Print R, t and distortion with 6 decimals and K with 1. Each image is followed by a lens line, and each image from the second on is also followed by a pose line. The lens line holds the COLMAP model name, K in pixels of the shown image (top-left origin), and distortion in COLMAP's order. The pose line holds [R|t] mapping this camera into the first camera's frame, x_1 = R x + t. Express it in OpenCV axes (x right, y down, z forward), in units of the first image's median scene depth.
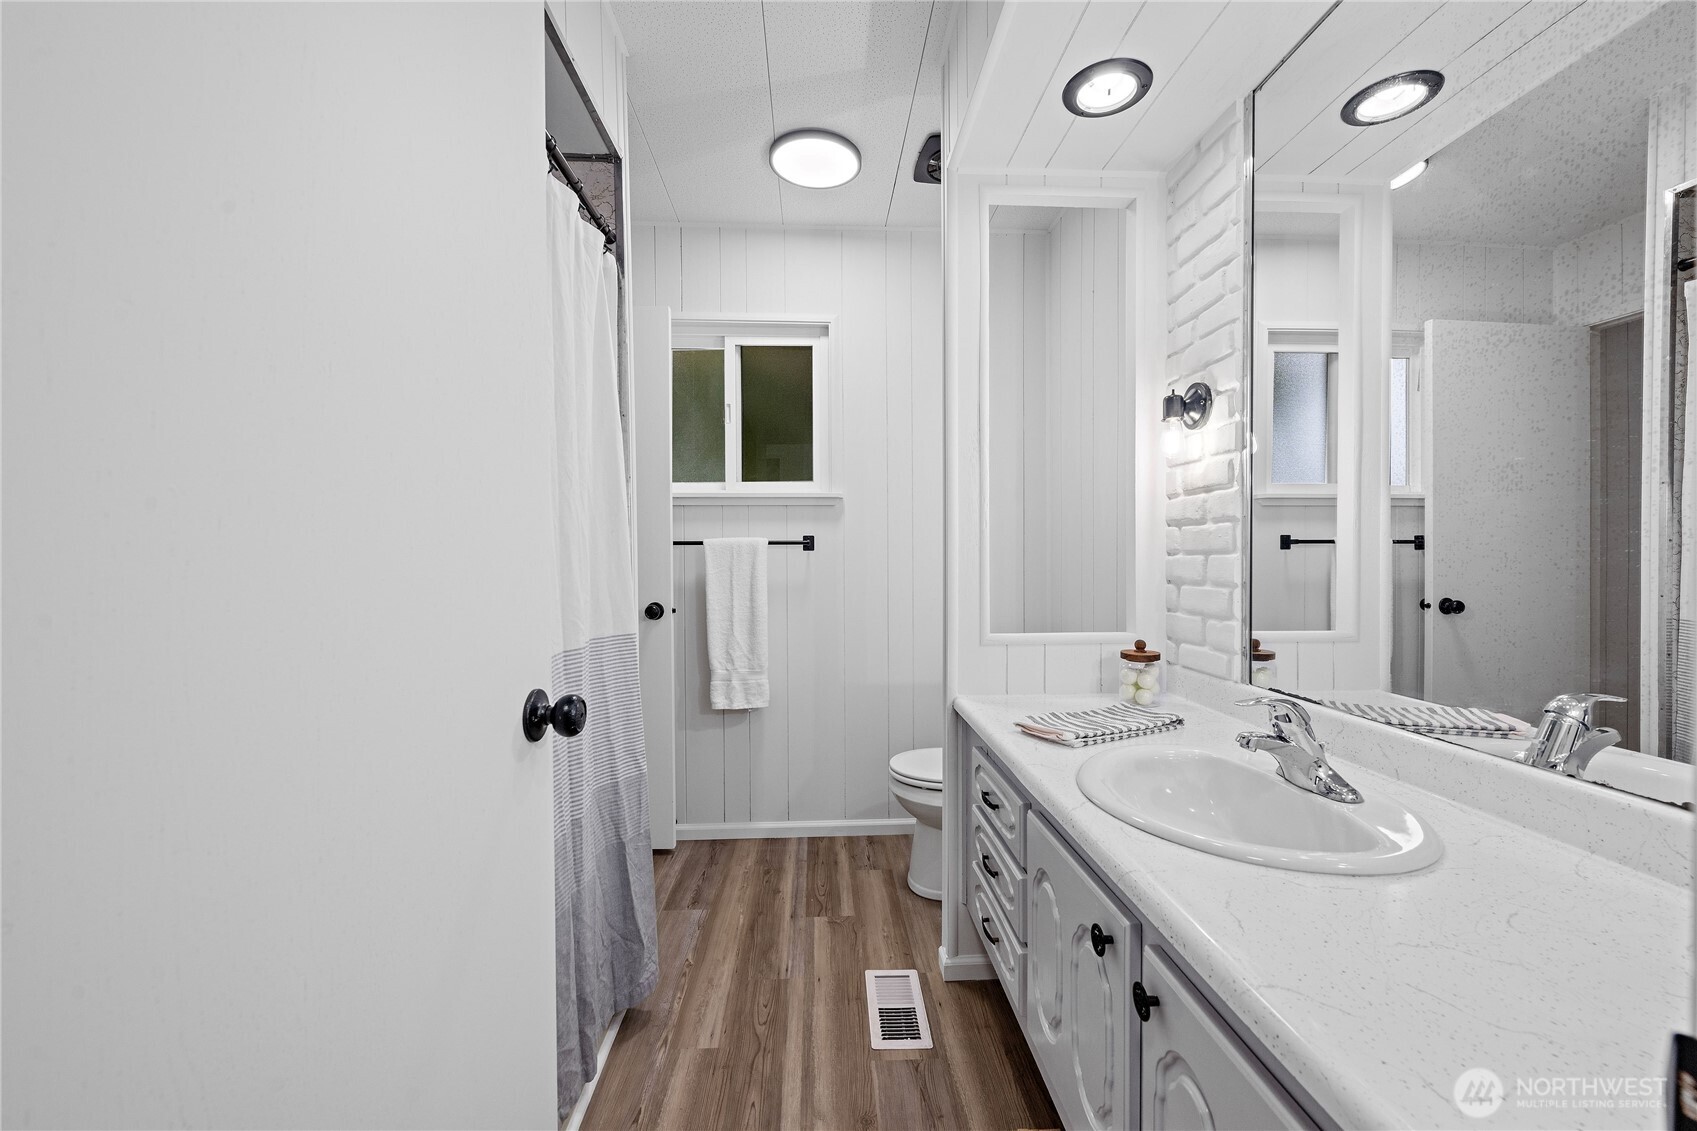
lens RADIAL K [[670.2, 0, 845.6], [0, 670.2, 568.9], [0, 0, 1]] dist [-0.001172, -0.000117]
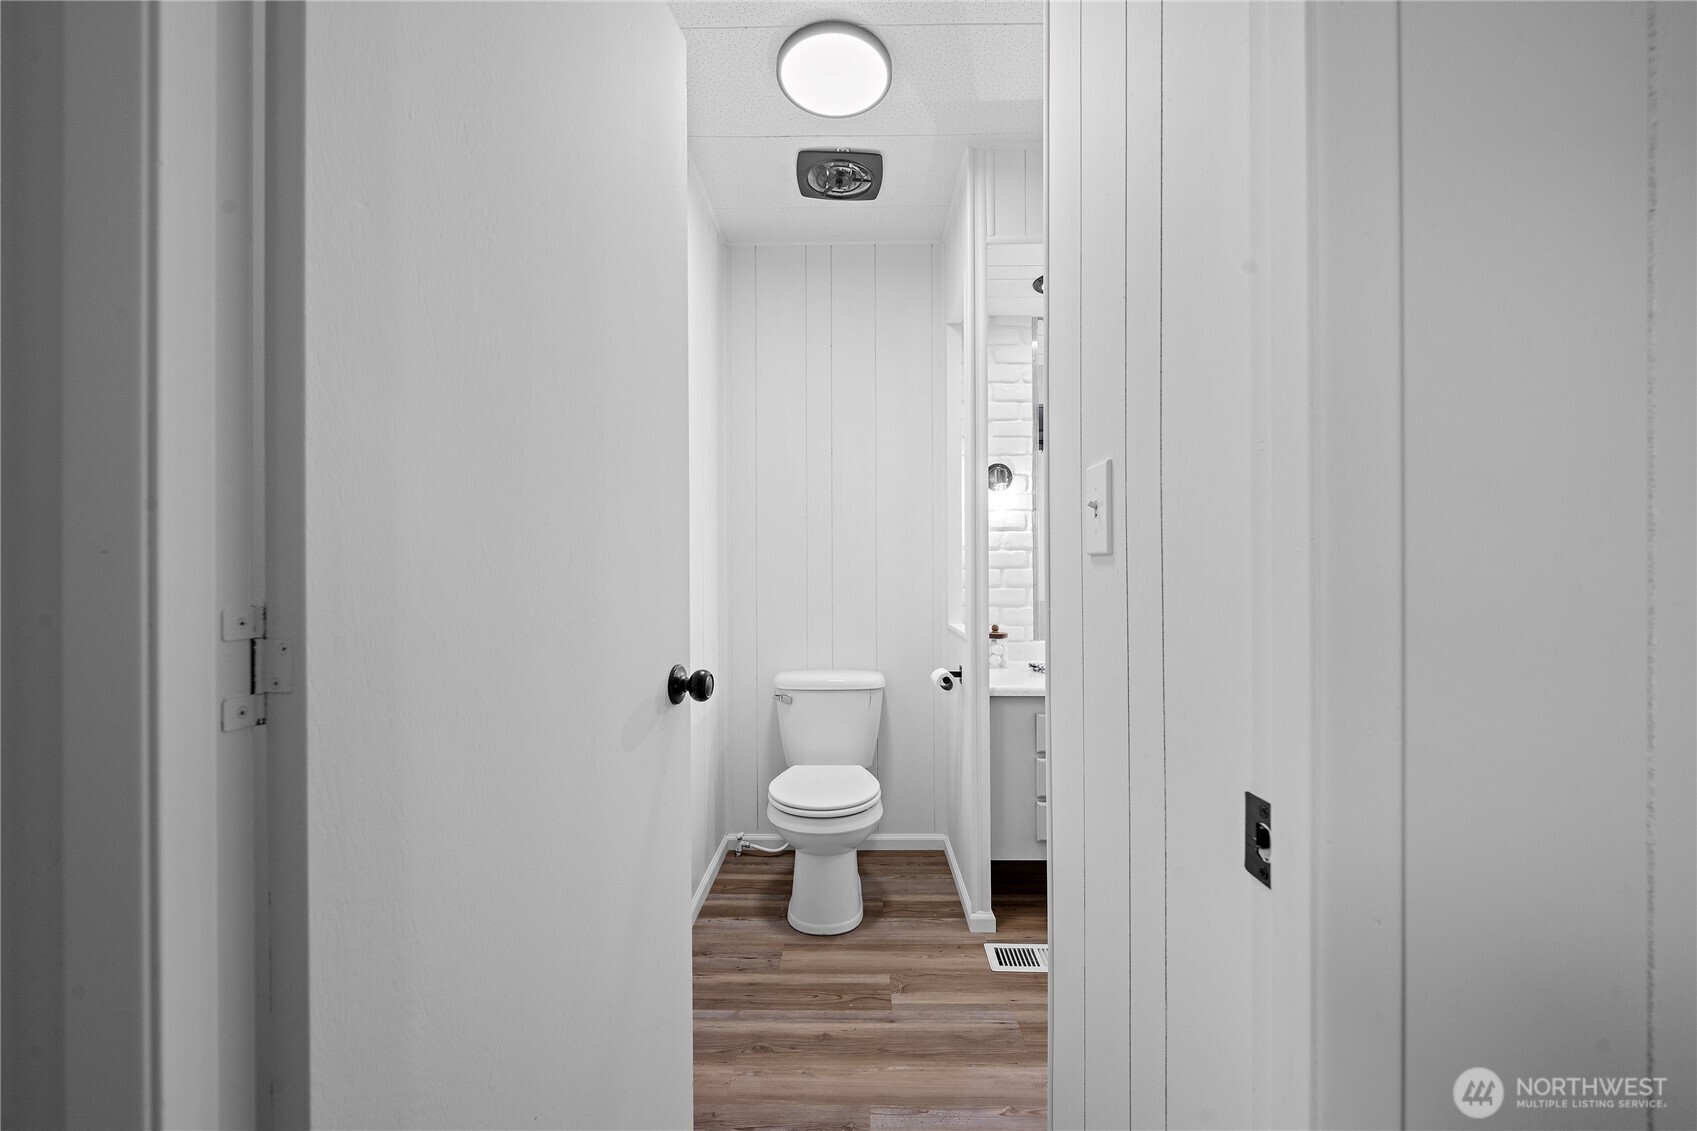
lens RADIAL K [[670.2, 0, 845.6], [0, 670.2, 568.9], [0, 0, 1]] dist [-0.001172, -0.000117]
pose [[0.068236, 0.003085, 0.997664, -0.898839], [0.020124, 0.999788, -0.004468, -0.017273], [-0.997466, 0.020382, 0.068159, 1.009117]]
